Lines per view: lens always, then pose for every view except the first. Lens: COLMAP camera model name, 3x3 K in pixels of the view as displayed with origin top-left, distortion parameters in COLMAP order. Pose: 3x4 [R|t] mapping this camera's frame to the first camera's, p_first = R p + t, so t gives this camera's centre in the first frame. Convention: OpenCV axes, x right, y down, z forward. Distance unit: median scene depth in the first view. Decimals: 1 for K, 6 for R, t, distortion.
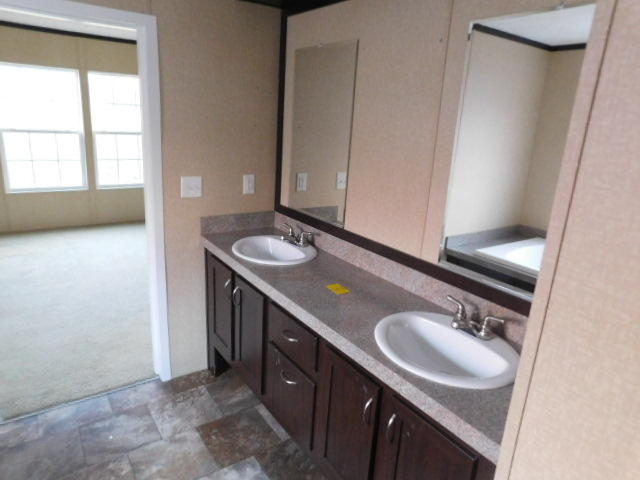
lens RADIAL K [[428.6, 0, 320.9], [0, 428.6, 233.2], [0, 0, 1]] dist [-0.065697, 0.063934]
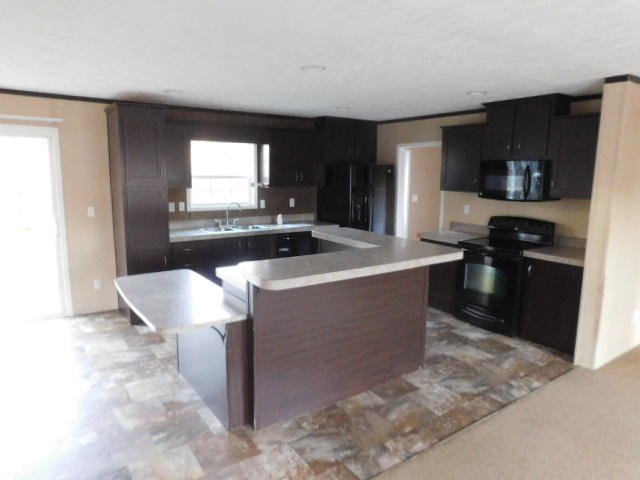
lens RADIAL K [[424.8, 0, 320.0], [0, 424.8, 240.0], [0, 0, 1]] dist [-0.065080, 0.053985]
pose [[-0.996881, -0.078875, 0.002799, -0.408705], [-0.070771, 0.909029, 0.410679, -0.518134], [-0.034936, 0.409200, -0.911776, 1.782203]]
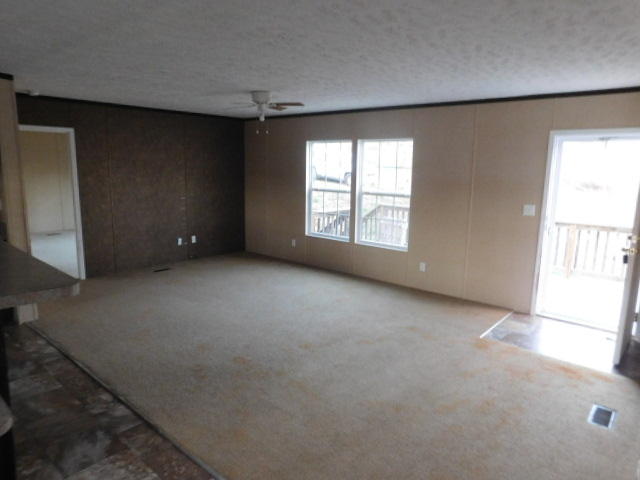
lens RADIAL K [[428.6, 0, 320.9], [0, 428.6, 233.2], [0, 0, 1]] dist [-0.065697, 0.063934]
pose [[0.238629, 0.091579, -0.966783, 0.686106], [-0.263436, 0.964318, 0.026322, -0.267568], [0.934696, 0.248405, 0.254239, 1.127943]]
